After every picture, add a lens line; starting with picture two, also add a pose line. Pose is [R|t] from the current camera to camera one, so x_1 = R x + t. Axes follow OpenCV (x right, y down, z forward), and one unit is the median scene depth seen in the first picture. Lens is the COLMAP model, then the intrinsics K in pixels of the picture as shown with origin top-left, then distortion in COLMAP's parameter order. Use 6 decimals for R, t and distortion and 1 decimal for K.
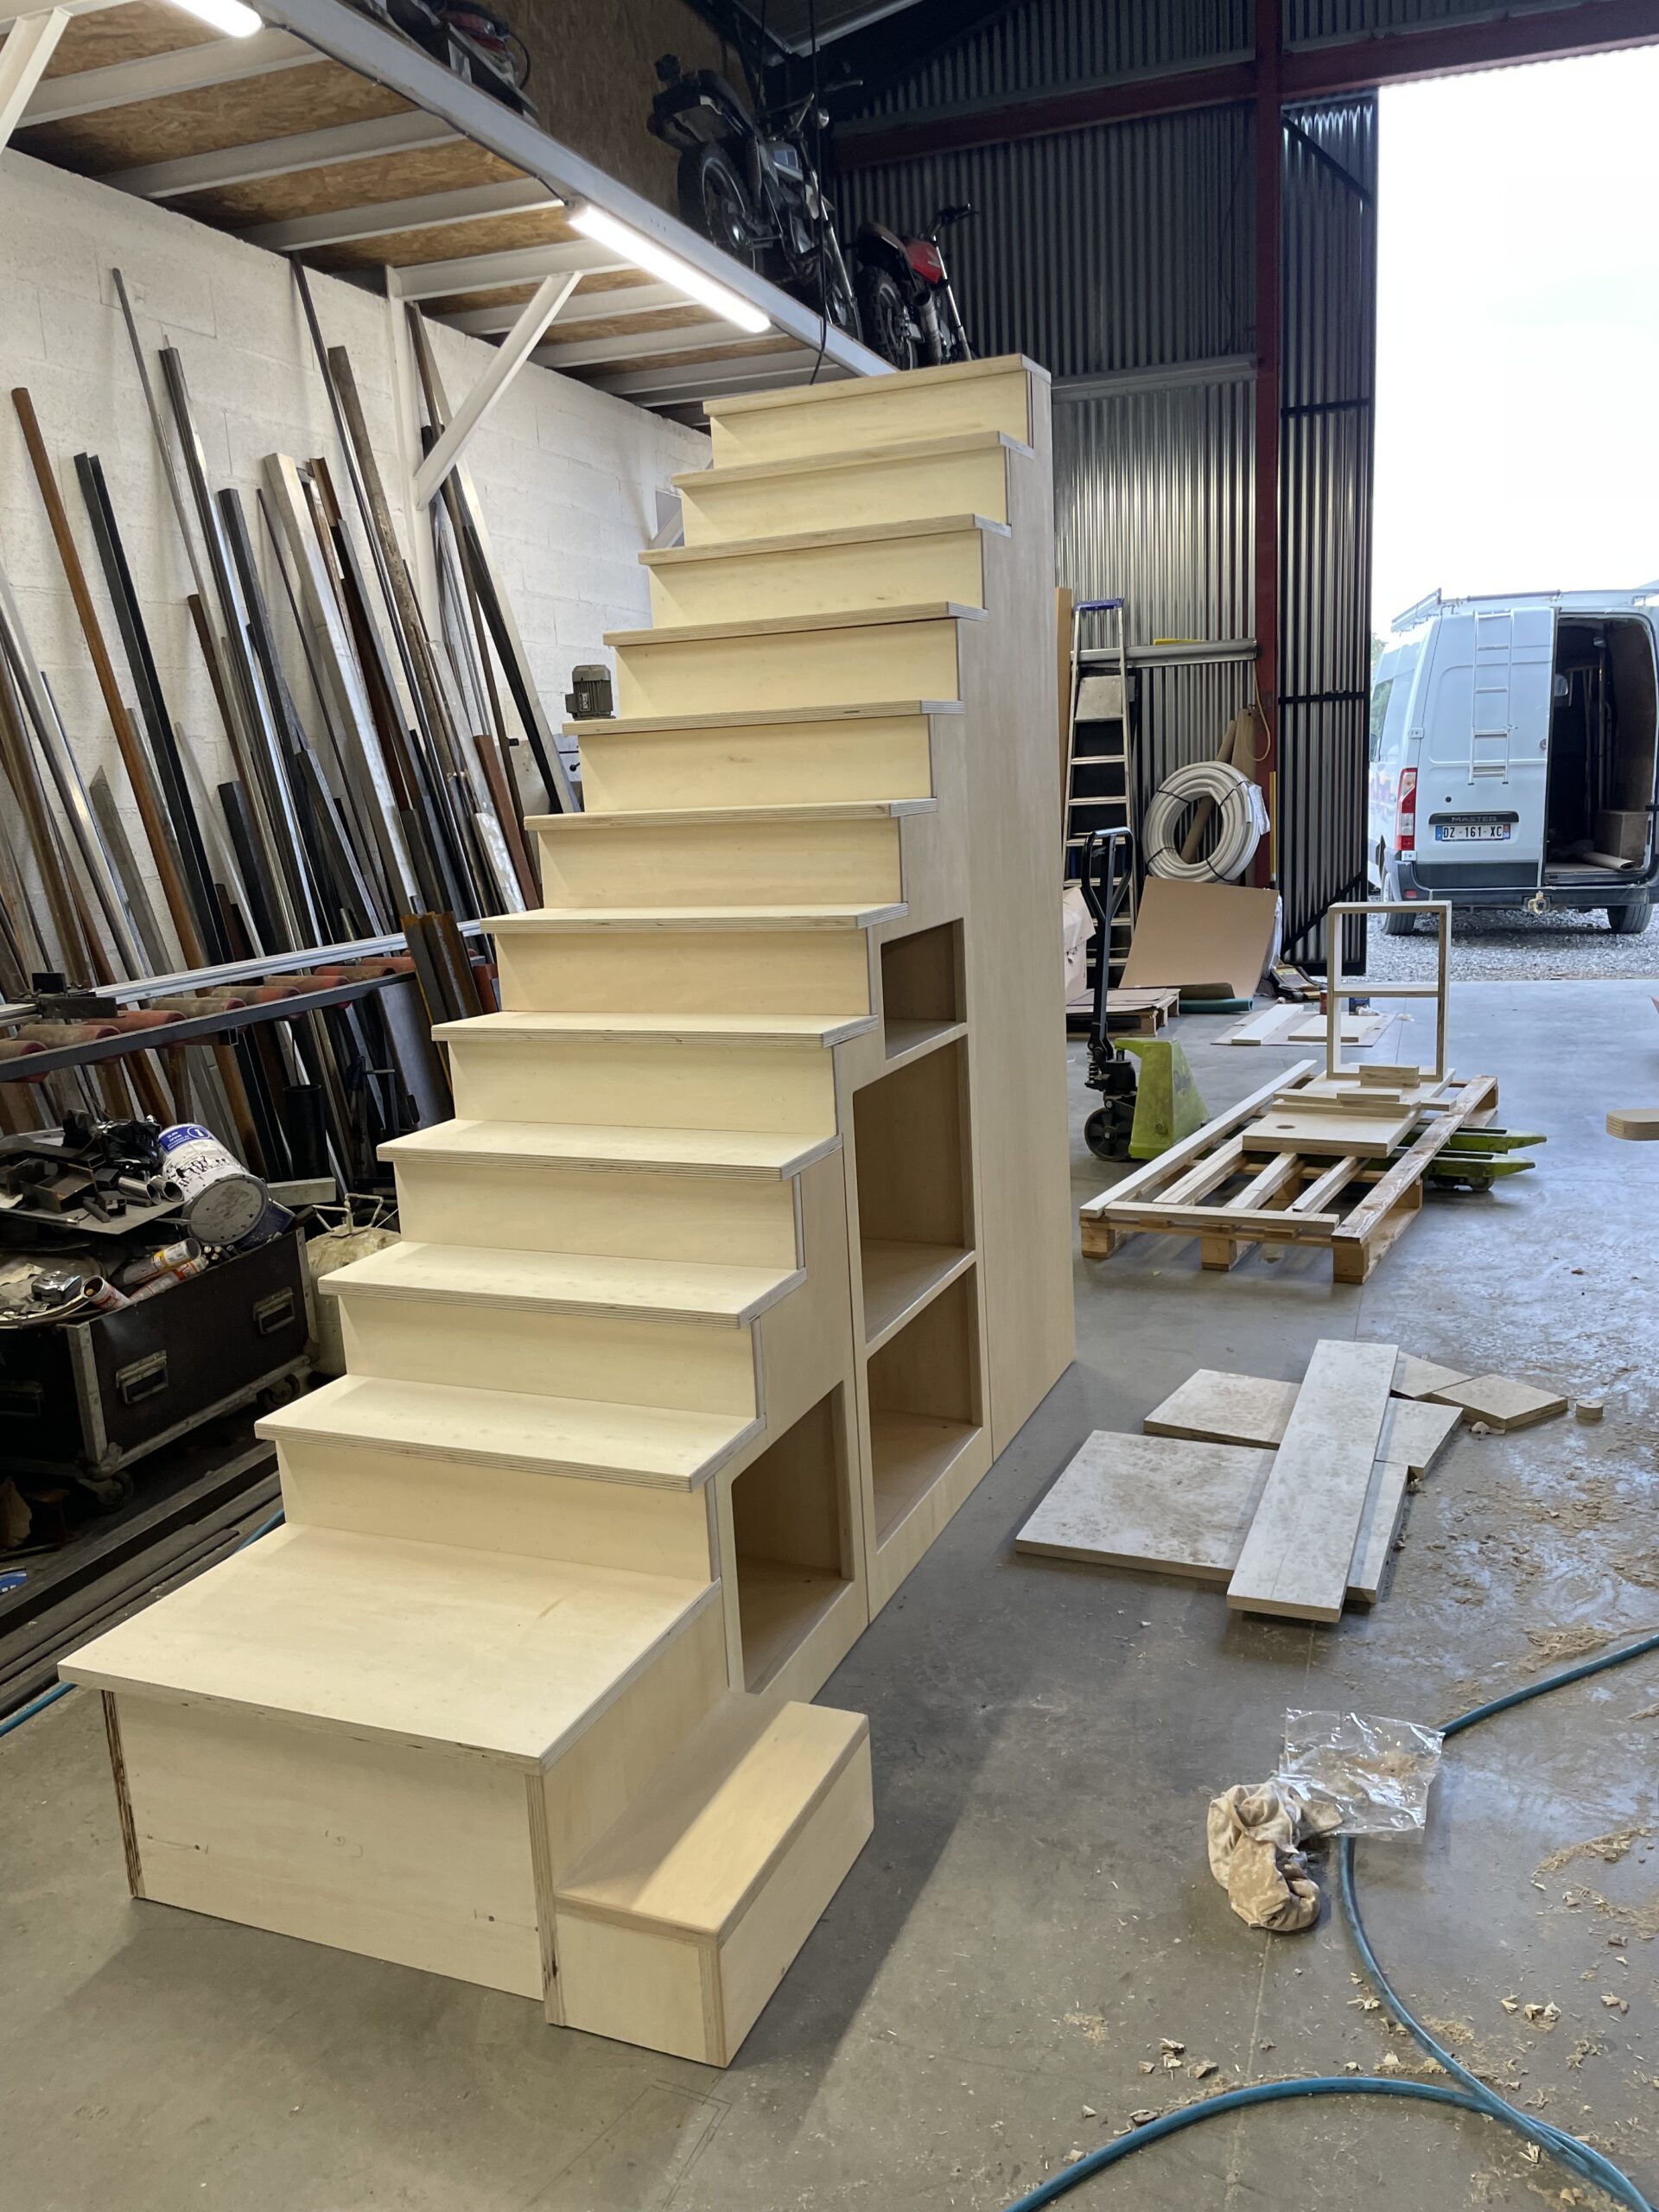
lens RADIAL K [[1660.8, 0, 851.2], [0, 1660.8, 1097.3], [0, 0, 1]] dist [0.090921, -0.127361]
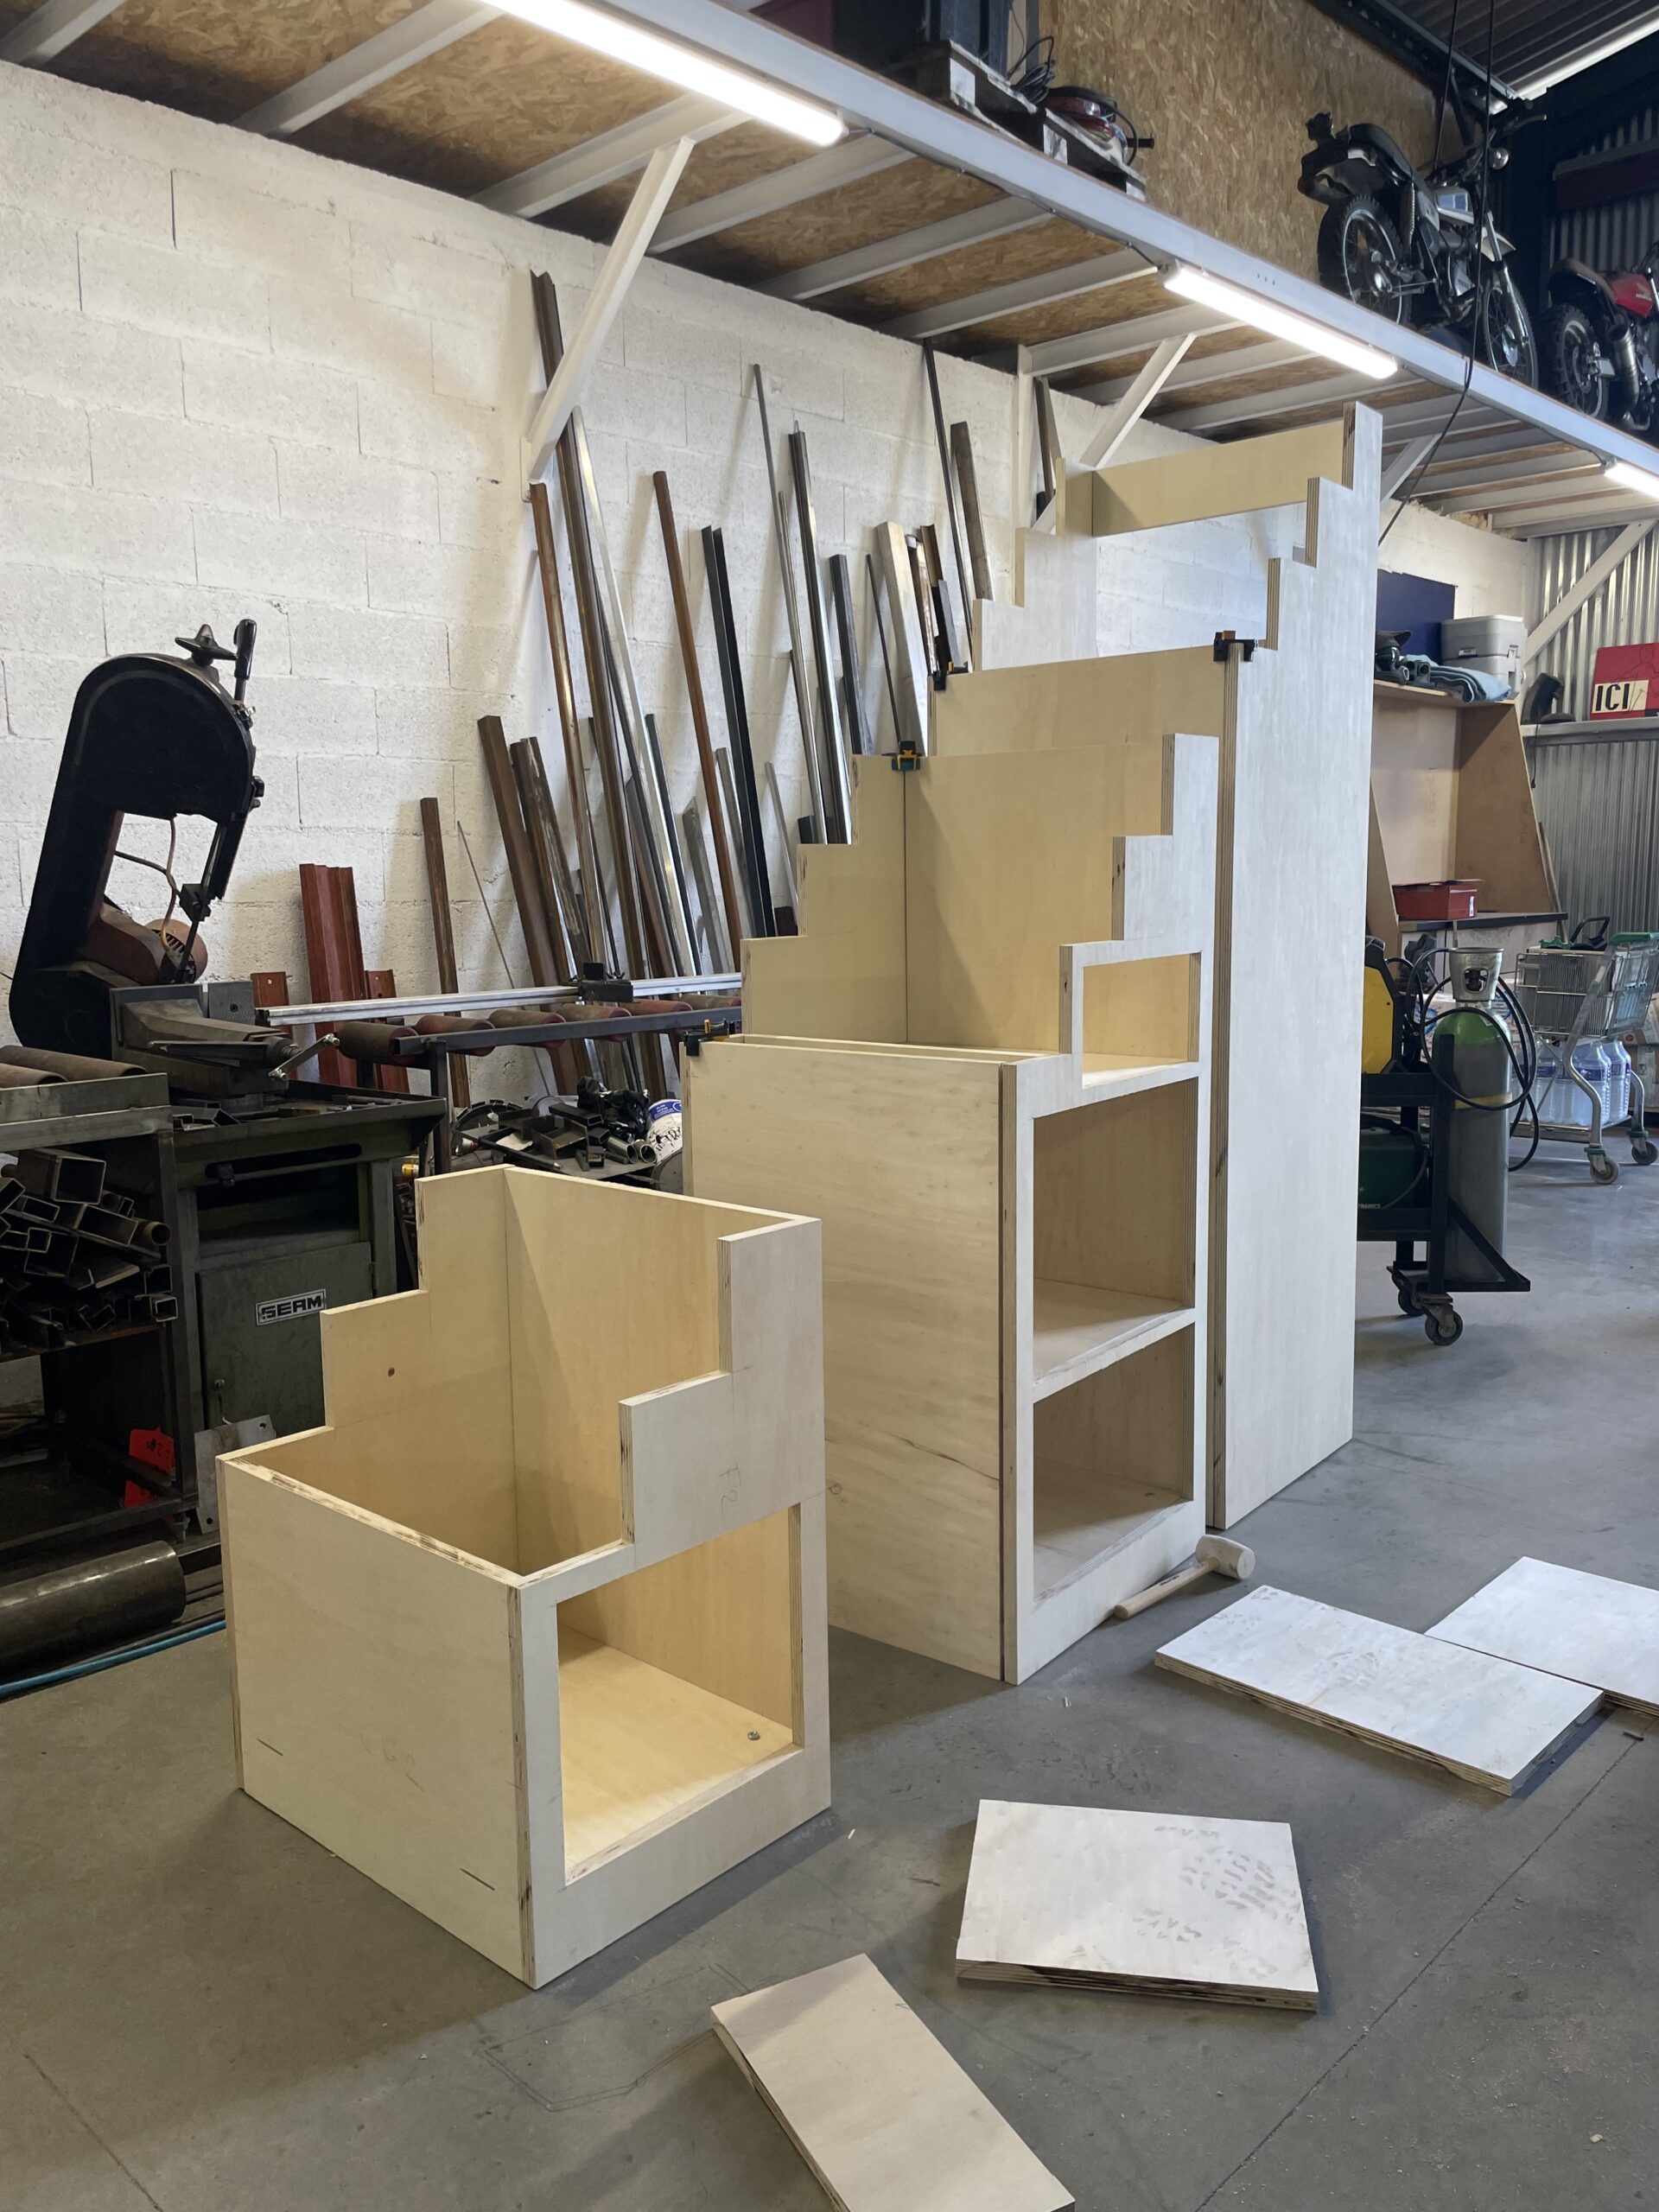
lens RADIAL K [[1660.8, 0, 851.2], [0, 1660.8, 1097.3], [0, 0, 1]] dist [0.090921, -0.127361]
pose [[0.916024, 0.092650, -0.390277, 0.102432], [-0.107882, 0.994014, -0.017237, 0.013900], [0.386344, 0.057893, 0.920536, 0.003177]]
